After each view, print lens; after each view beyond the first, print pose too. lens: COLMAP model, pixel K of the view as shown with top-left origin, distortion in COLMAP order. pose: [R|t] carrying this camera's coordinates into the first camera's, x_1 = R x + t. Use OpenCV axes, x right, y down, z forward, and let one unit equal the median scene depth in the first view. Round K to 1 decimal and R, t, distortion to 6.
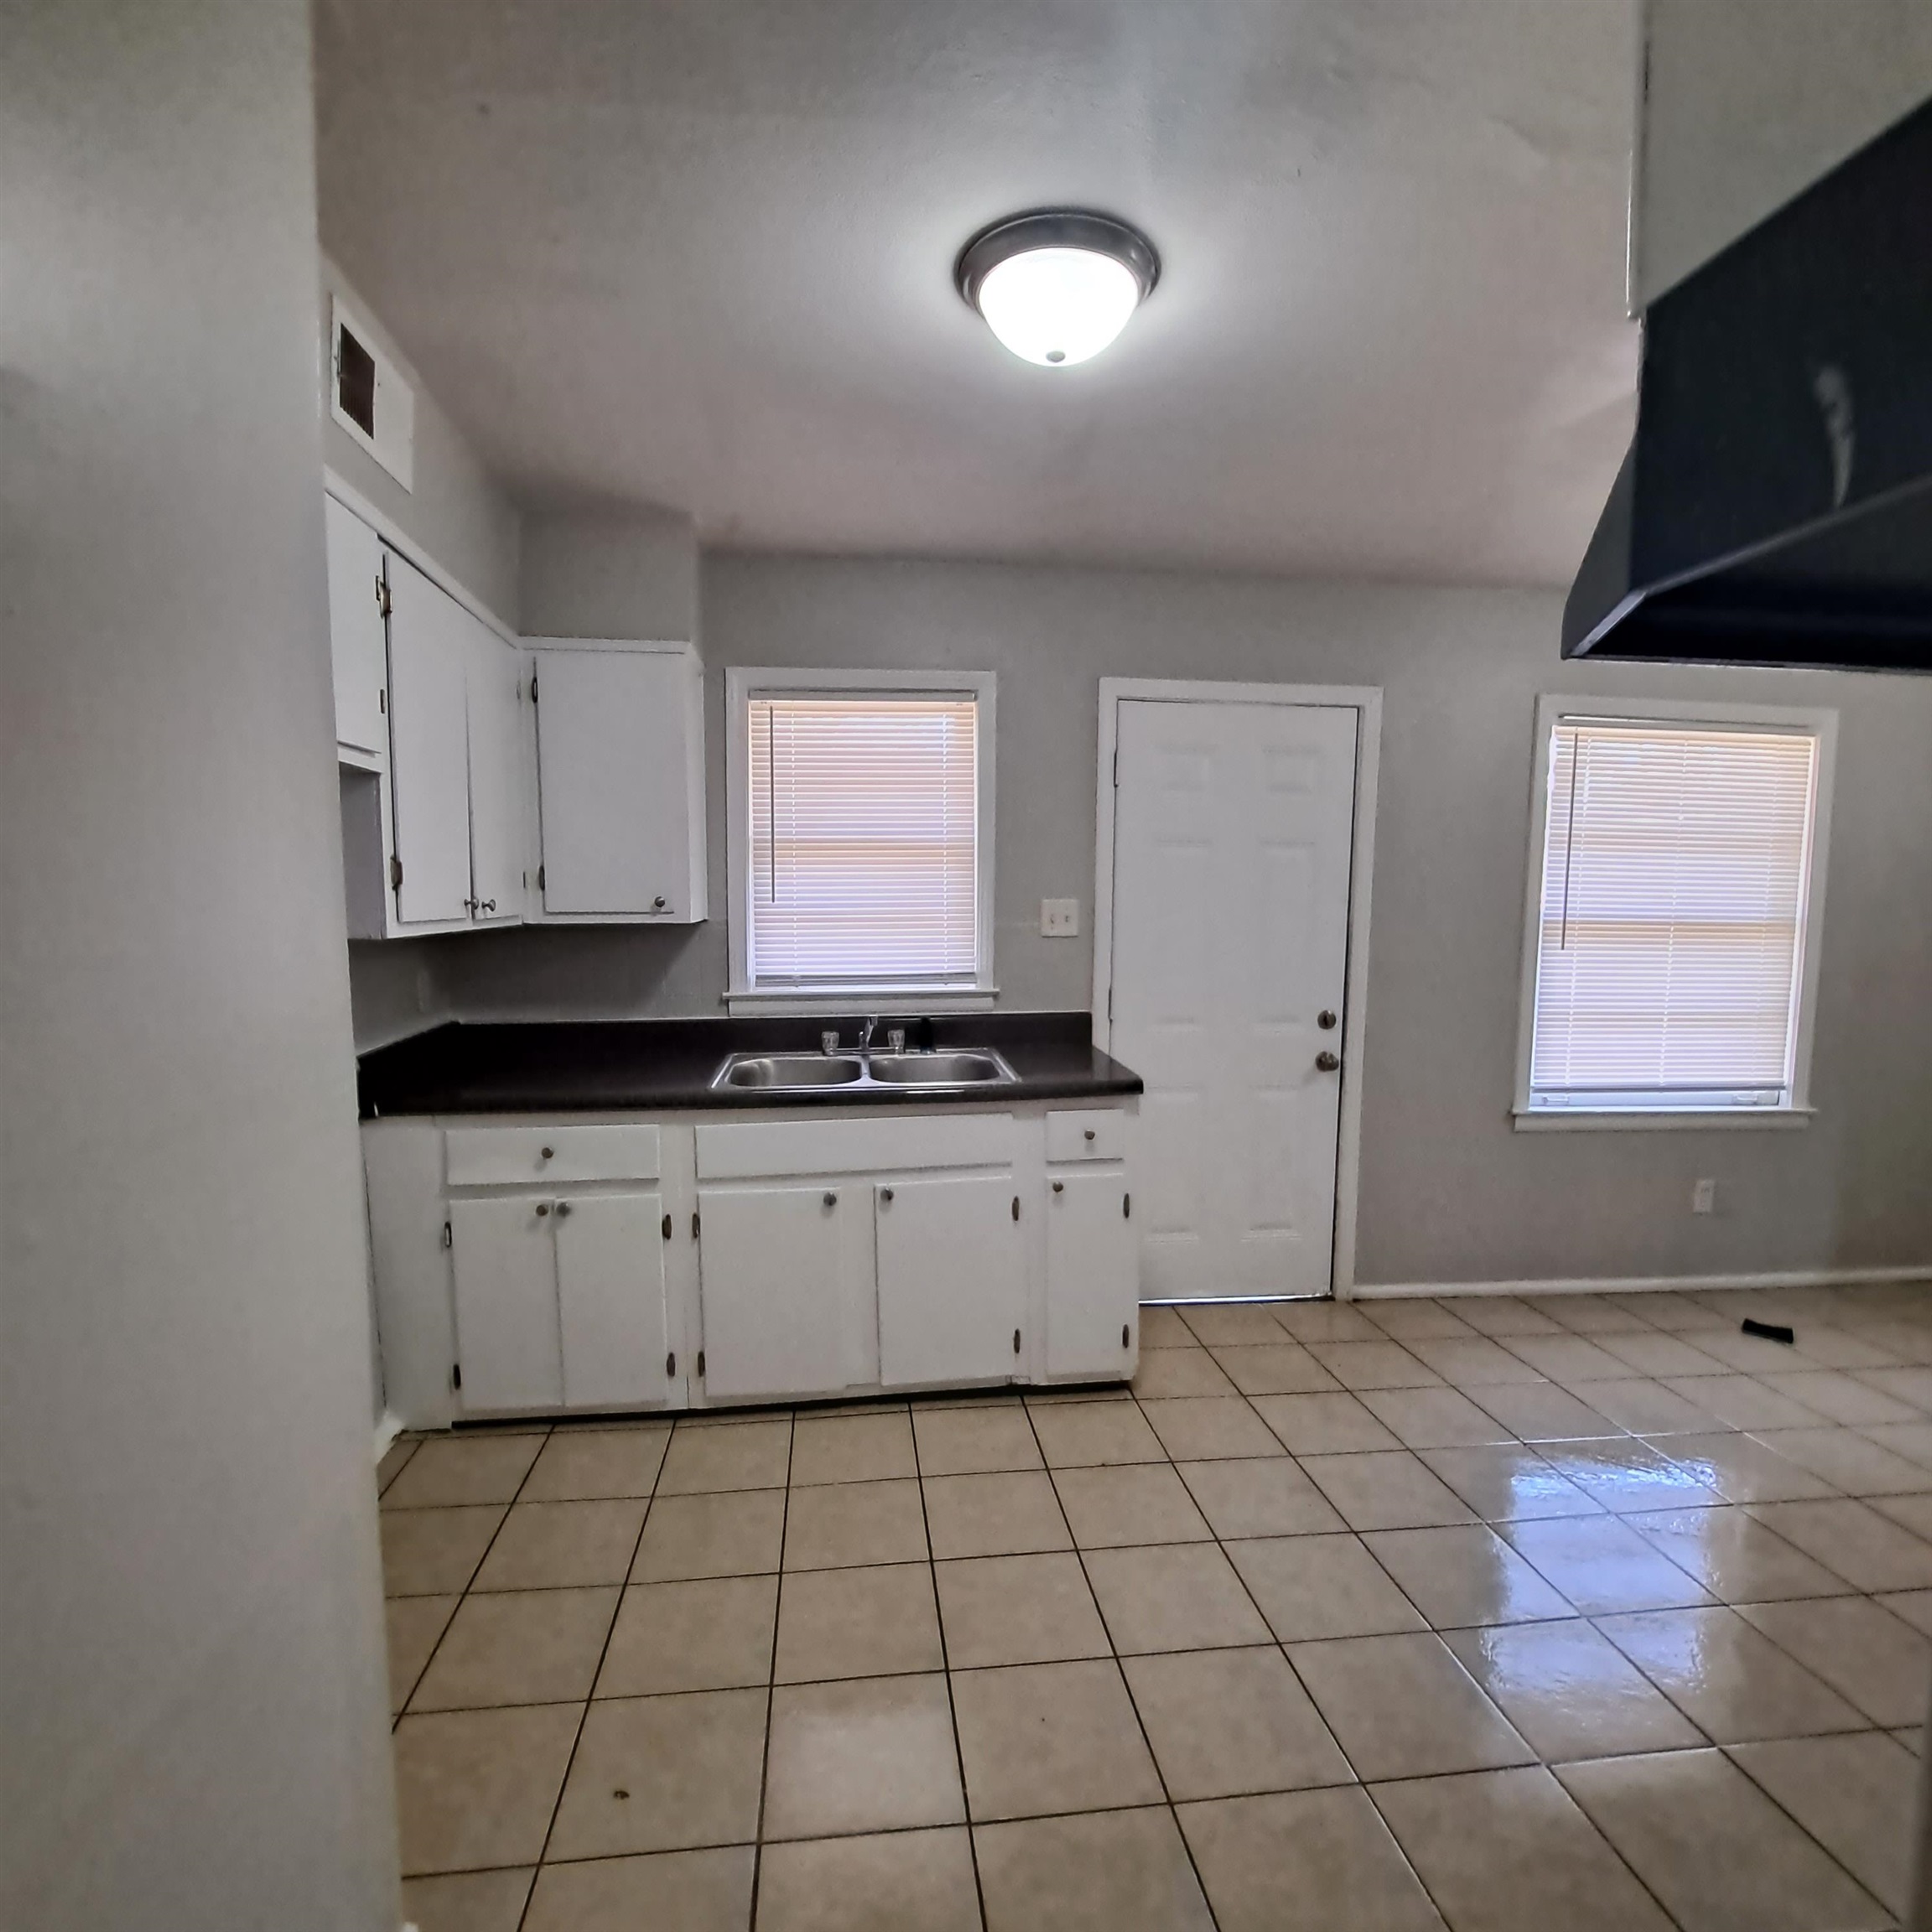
lens RADIAL K [[1039.8, 0, 984.7], [0, 1039.8, 990.5], [0, 0, 1]] dist [0.005705, -0.009658]
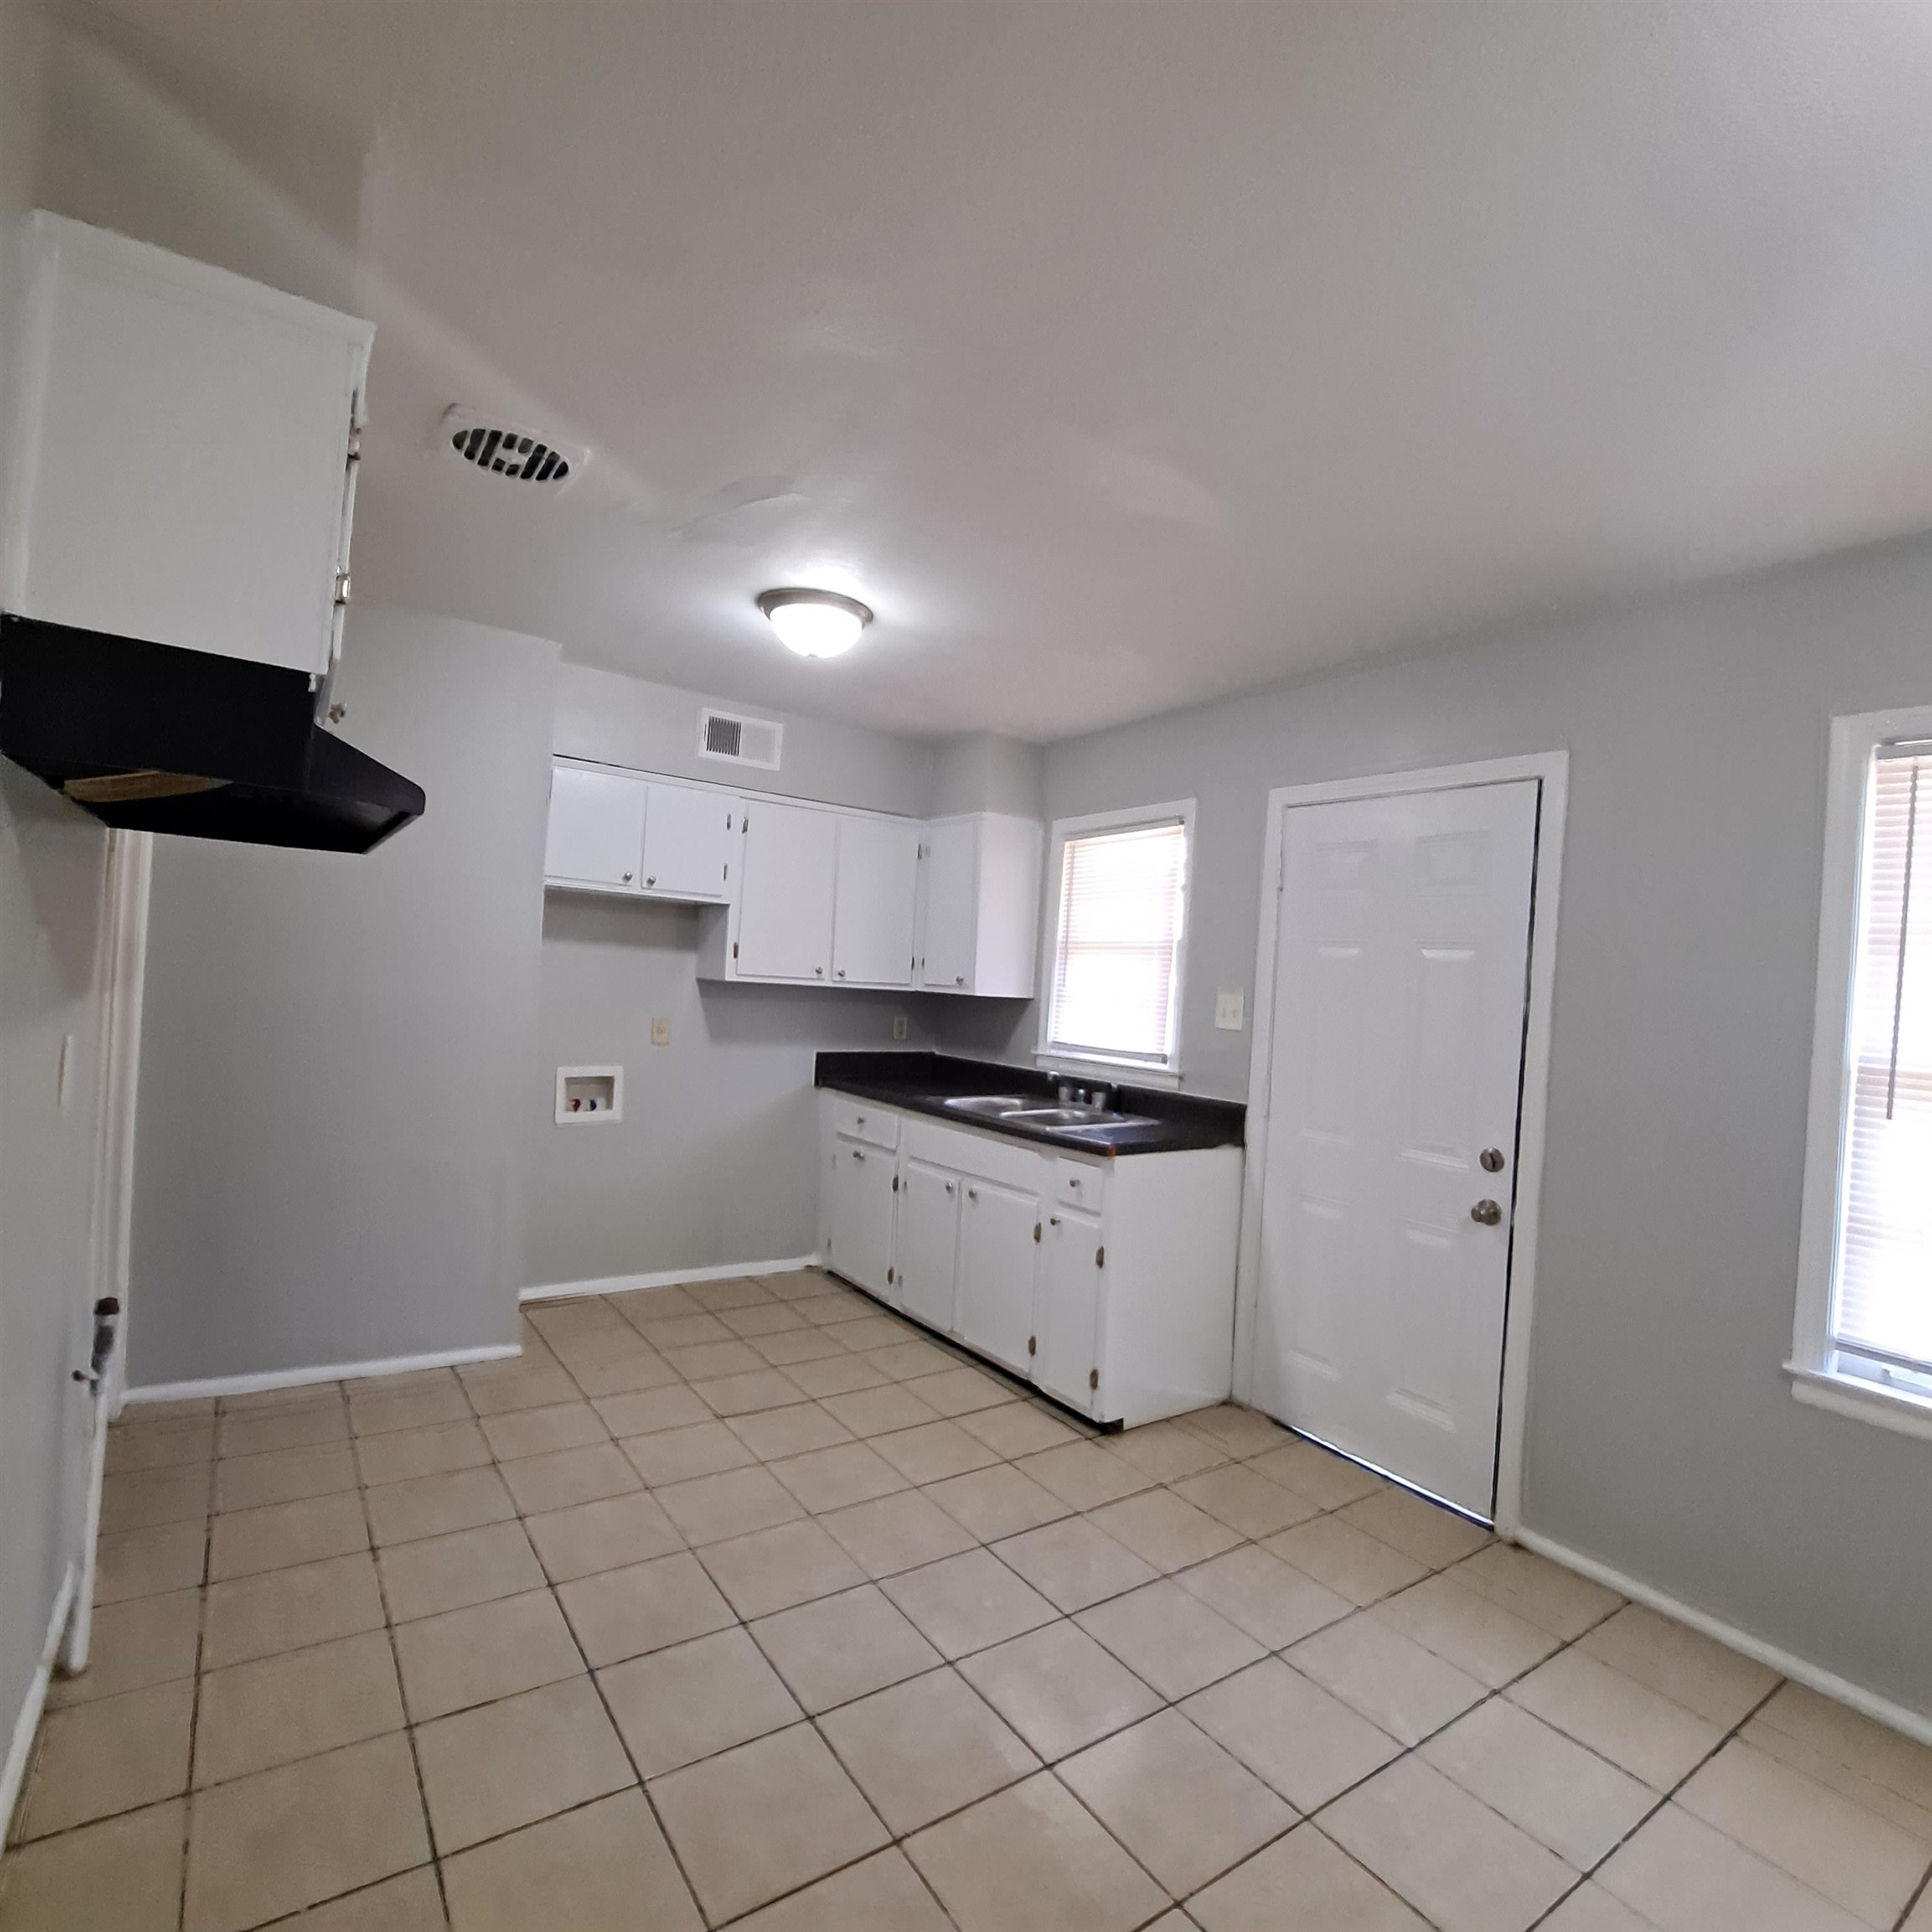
lens RADIAL K [[1039.8, 0, 947.1], [0, 1039.8, 981.8], [0, 0, 1]] dist [0.005705, -0.009658]
pose [[0.455133, 0.028030, -0.889982, 0.895772], [-0.151192, 0.987423, -0.046220, -0.007909], [0.877493, 0.155595, 0.453647, 0.253650]]
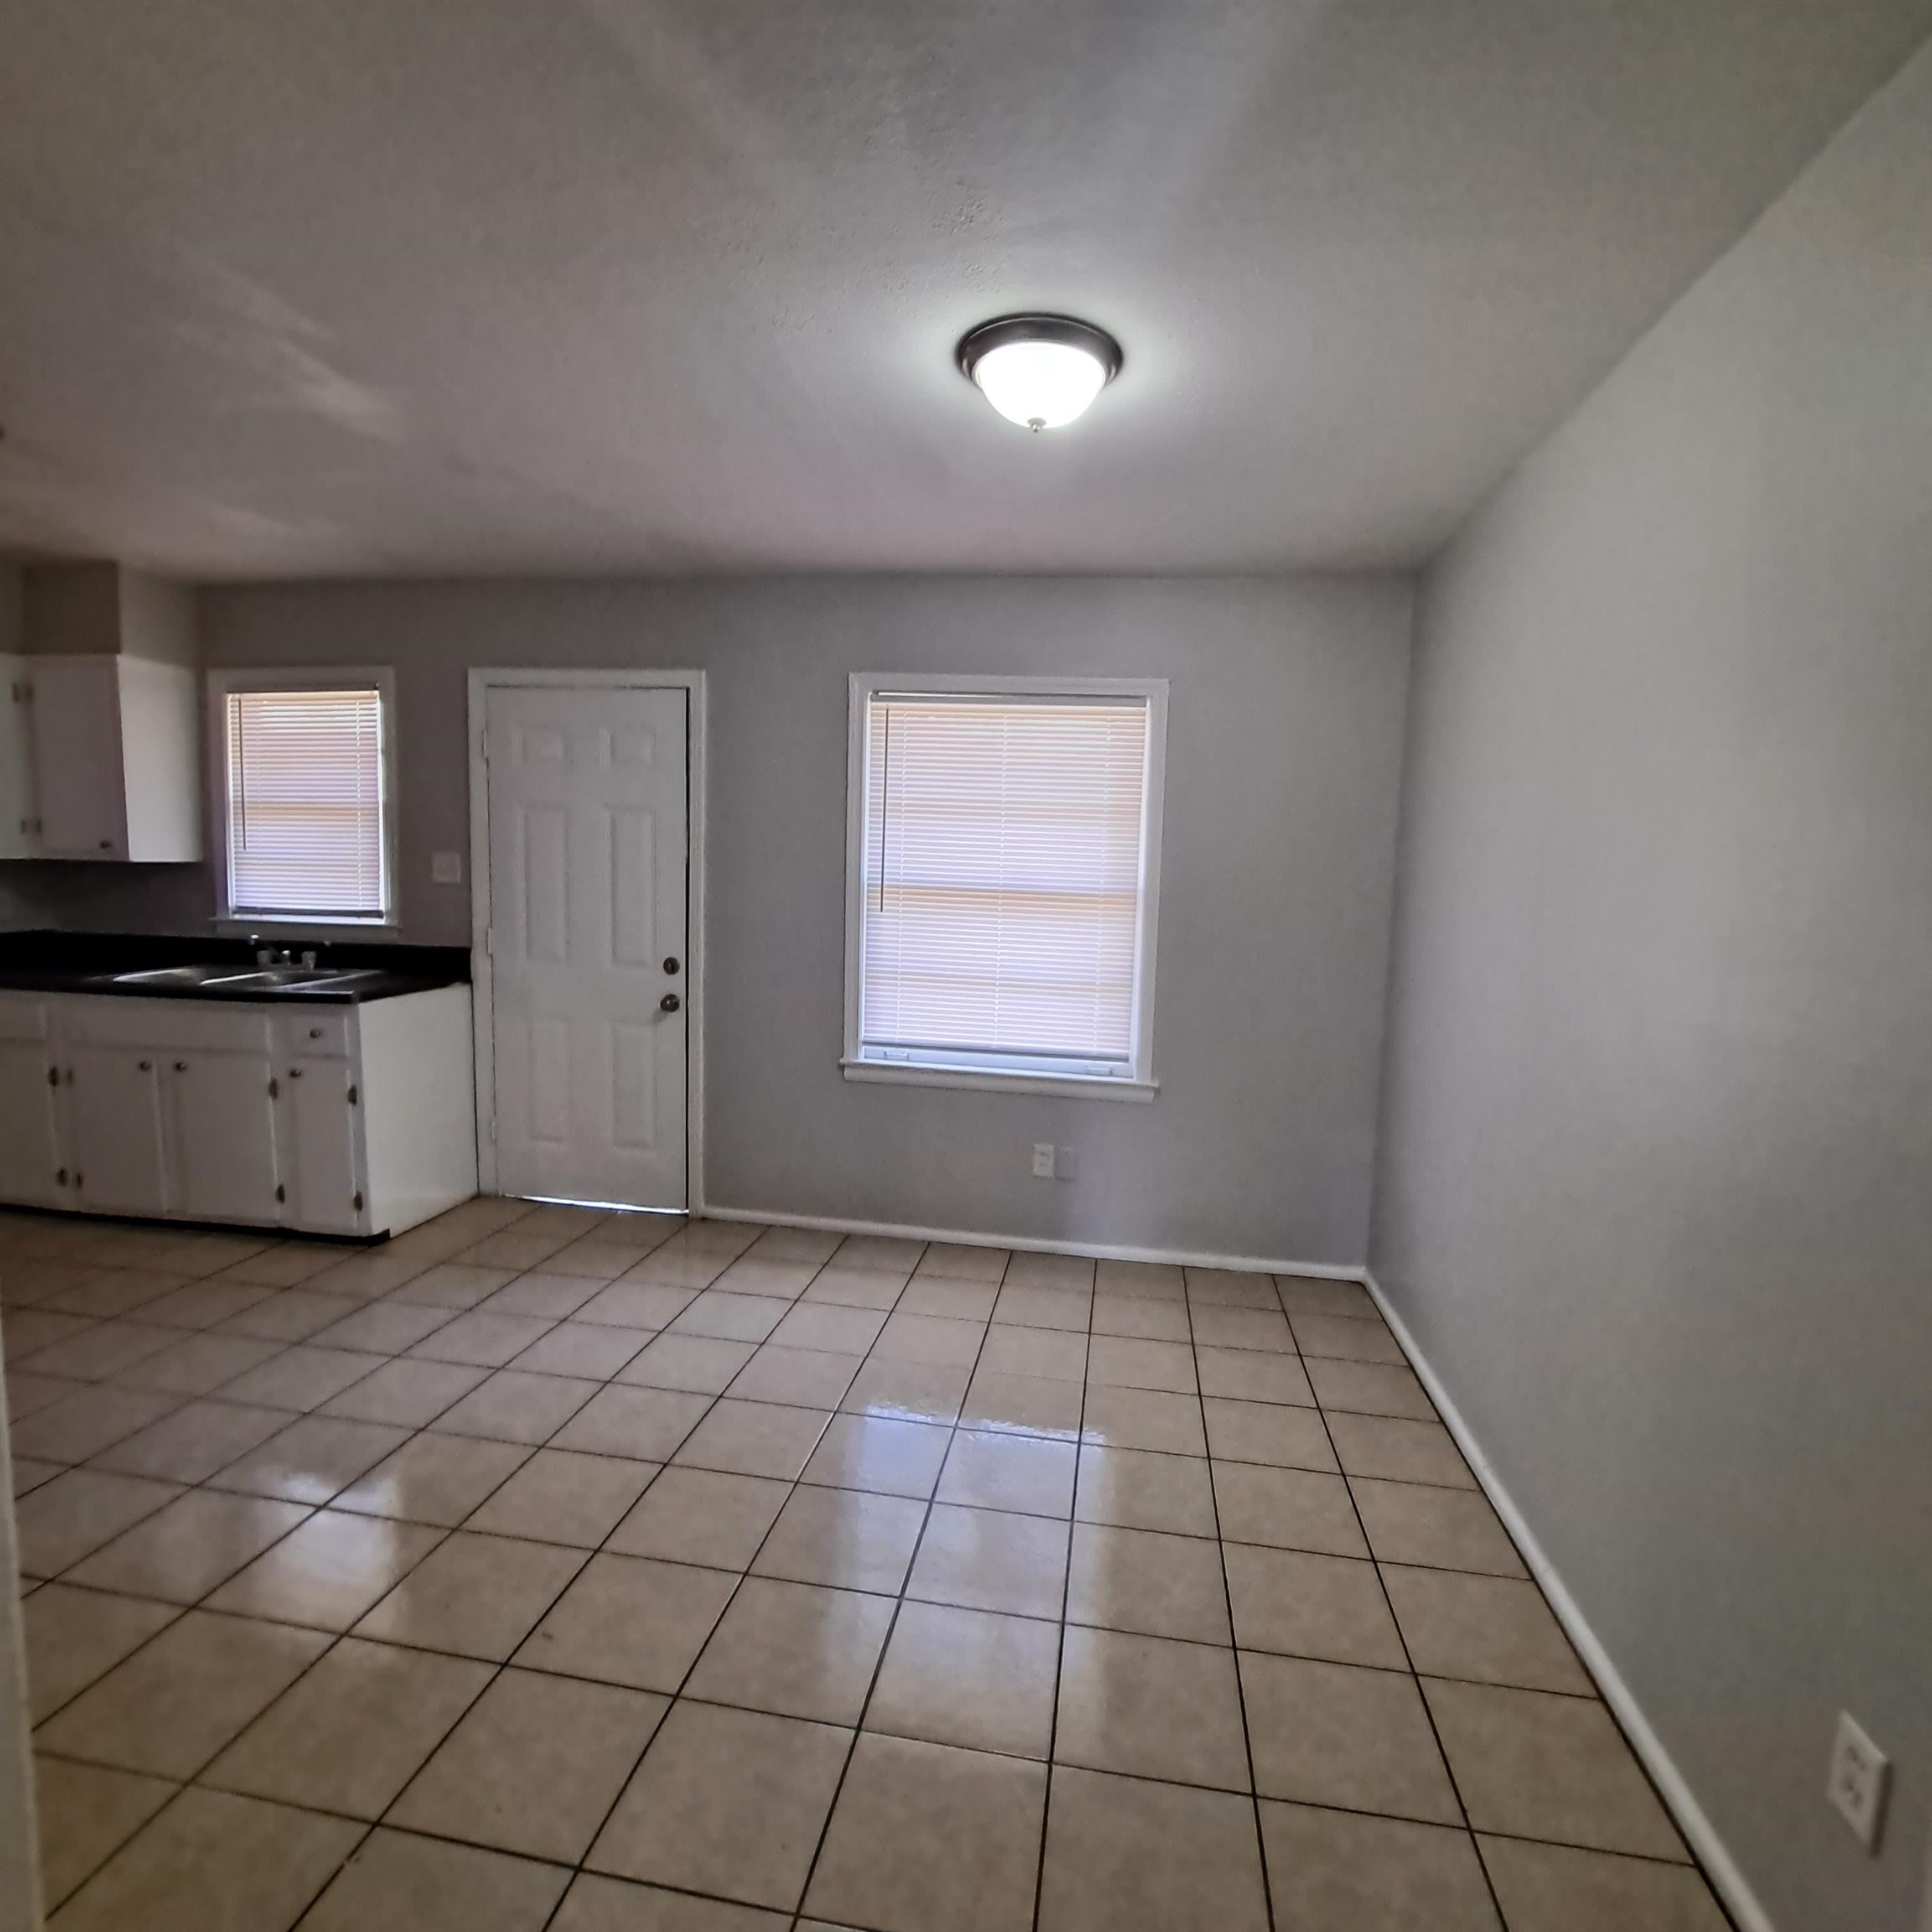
lens RADIAL K [[1039.8, 0, 973.5], [0, 1039.8, 985.9], [0, 0, 1]] dist [0.005705, -0.009658]
pose [[0.961442, 0.052560, -0.269938, 1.000705], [-0.053377, 0.998565, 0.004318, 0.029208], [0.269778, 0.010257, 0.962868, -0.000063]]
